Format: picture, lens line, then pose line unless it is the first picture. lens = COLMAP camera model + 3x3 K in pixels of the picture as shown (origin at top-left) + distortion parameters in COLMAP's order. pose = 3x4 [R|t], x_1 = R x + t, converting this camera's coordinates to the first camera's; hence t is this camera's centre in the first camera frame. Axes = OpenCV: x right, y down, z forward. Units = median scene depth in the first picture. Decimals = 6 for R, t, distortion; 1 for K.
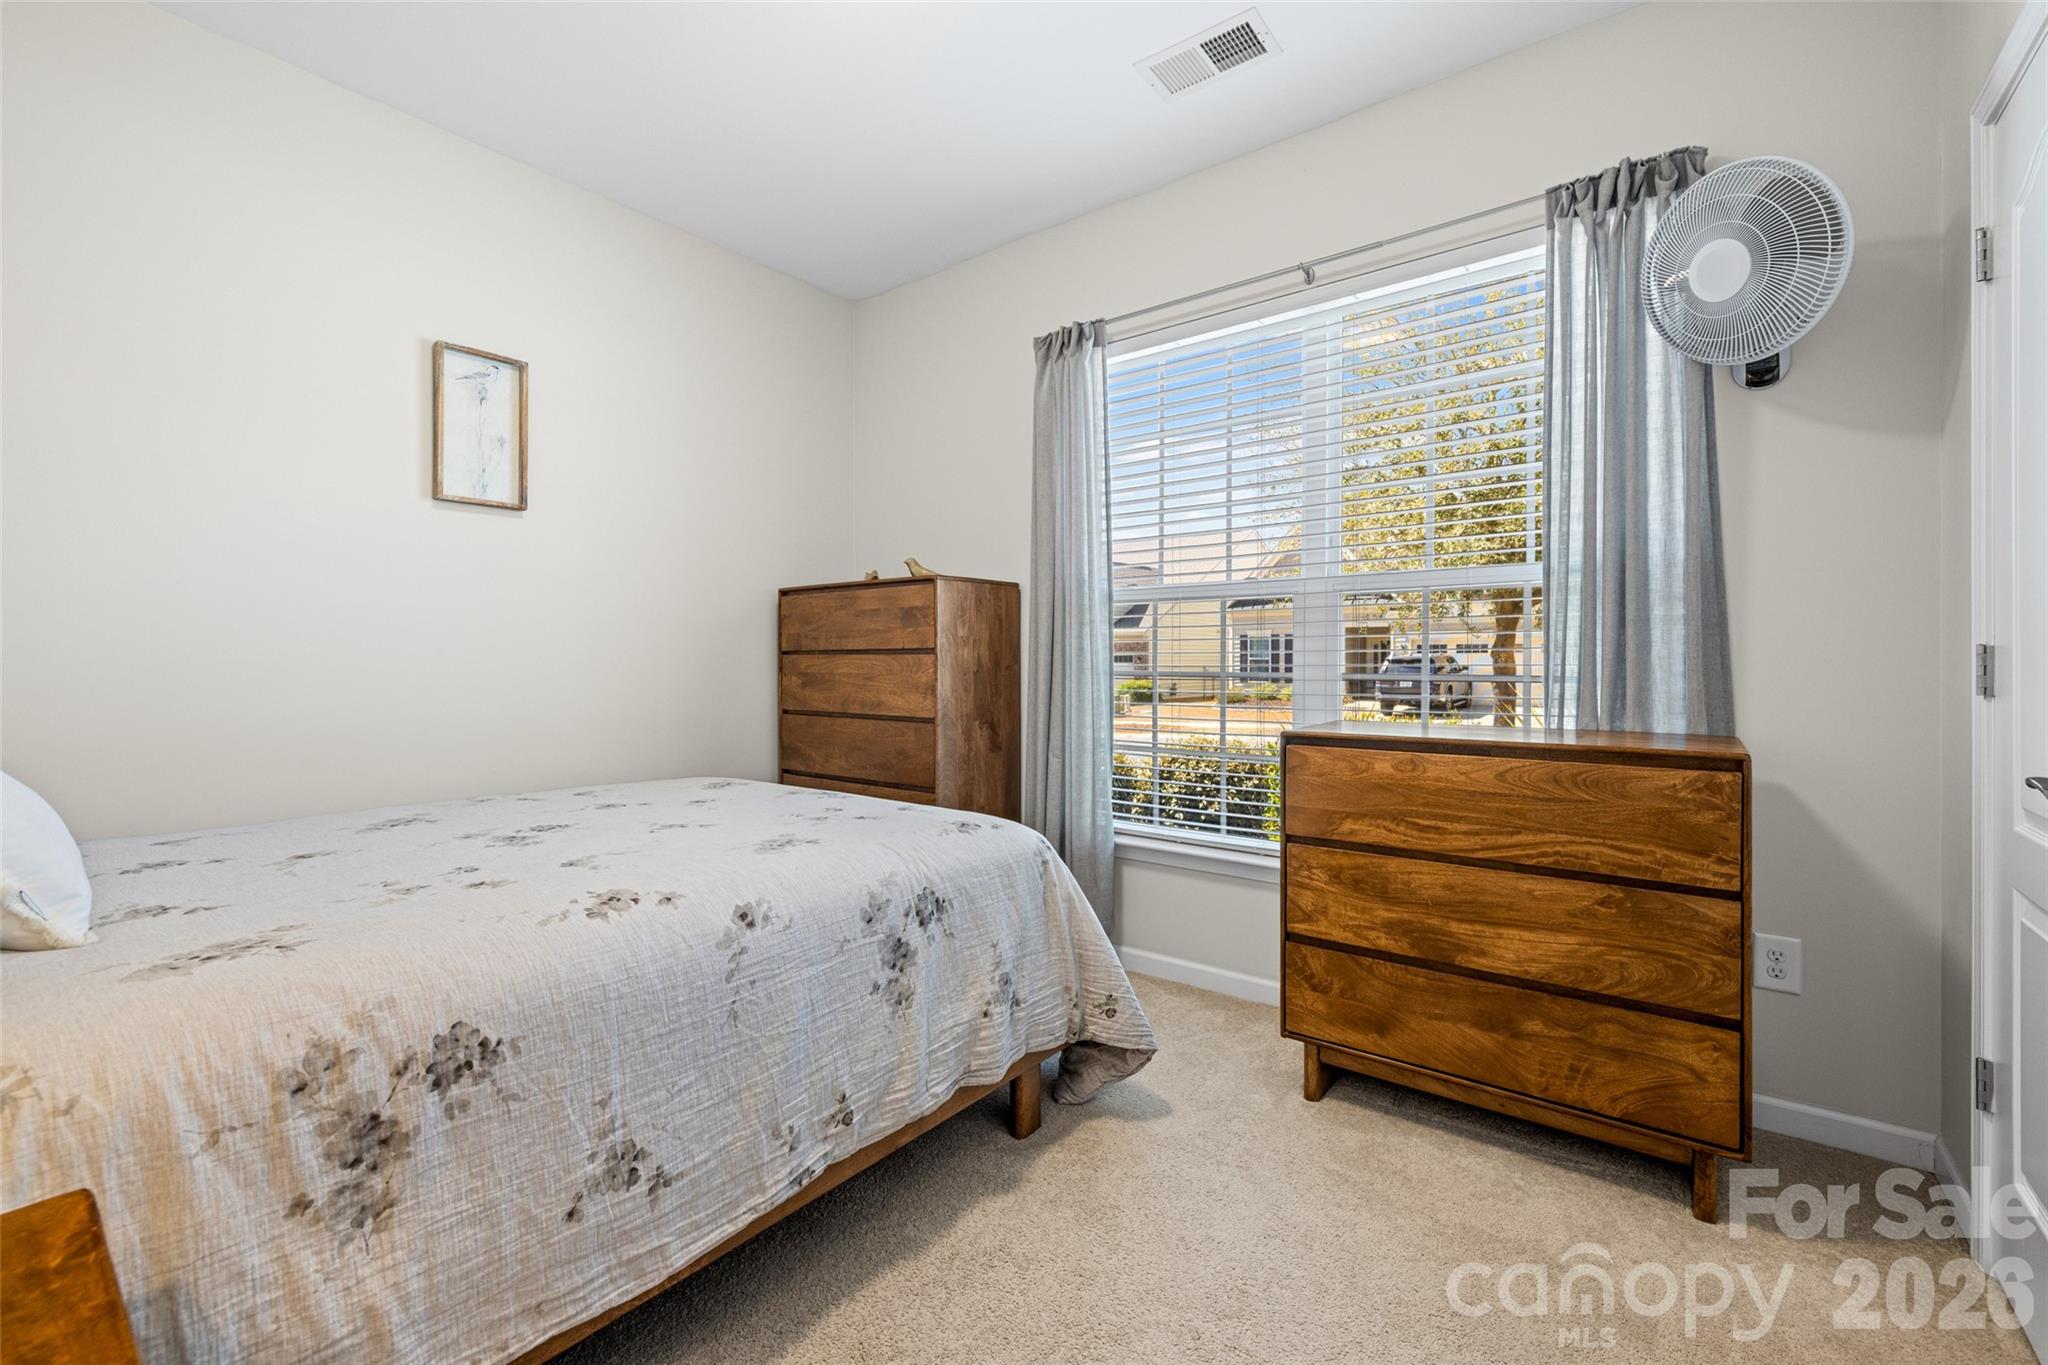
lens RADIAL K [[855.7, 0, 1022.6], [0, 855.7, 651.2], [0, 0, 1]] dist [-0.000187, -0.000124]
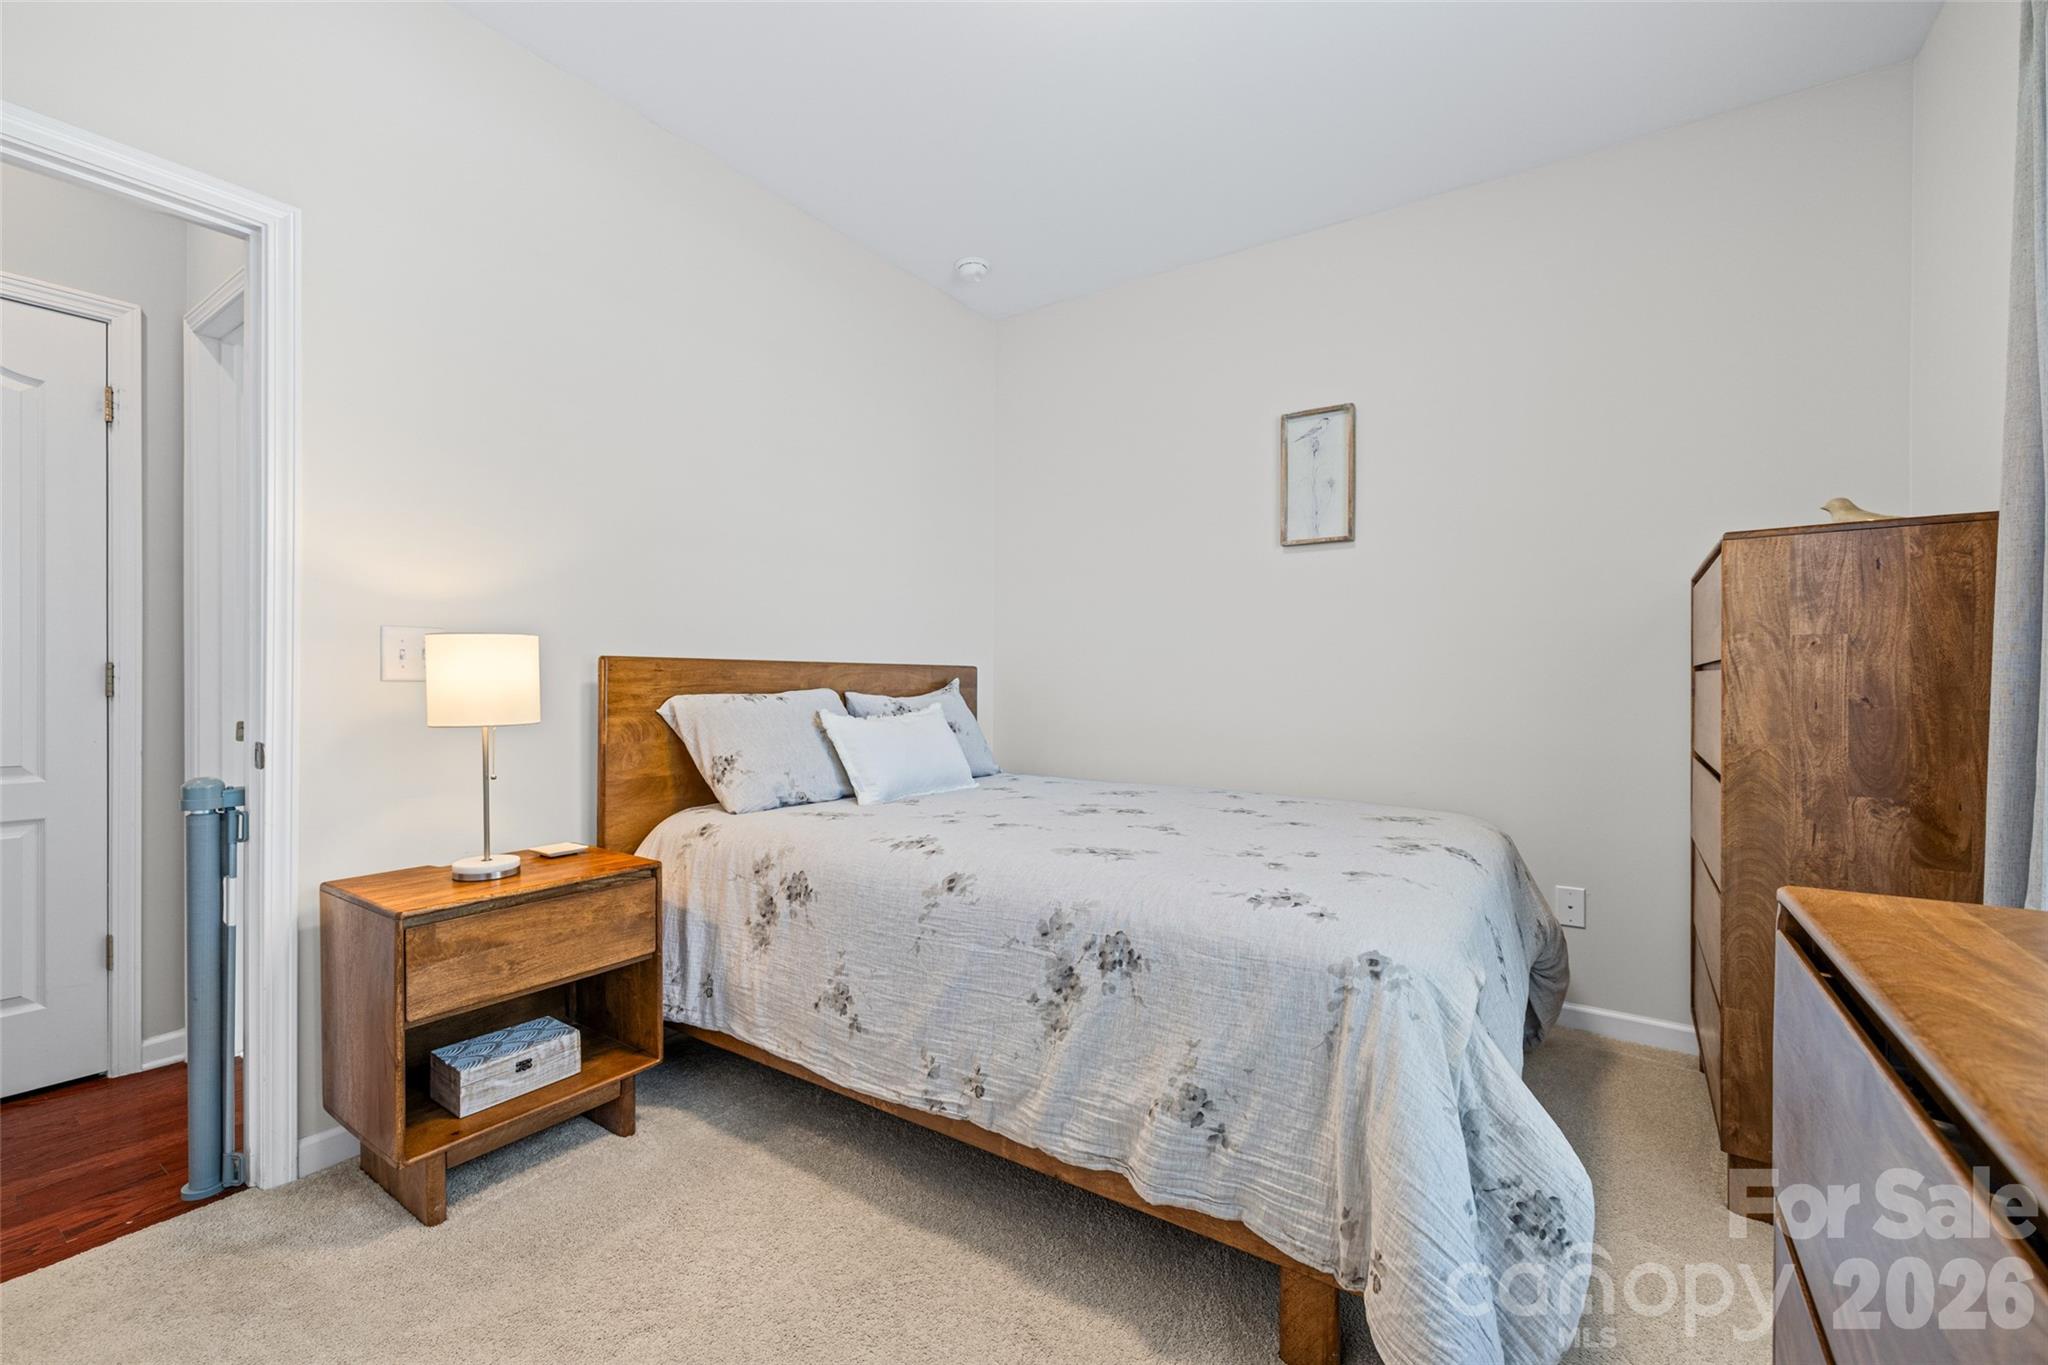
lens RADIAL K [[869.1, 0, 1024.2], [0, 869.1, 670.8], [0, 0, 1]] dist [0.000216, 0.000024]
pose [[0.072100, -0.007637, -0.997368, 0.862019], [0.007670, 0.999945, -0.007102, 0.008337], [0.997368, -0.007138, 0.072155, 0.911001]]
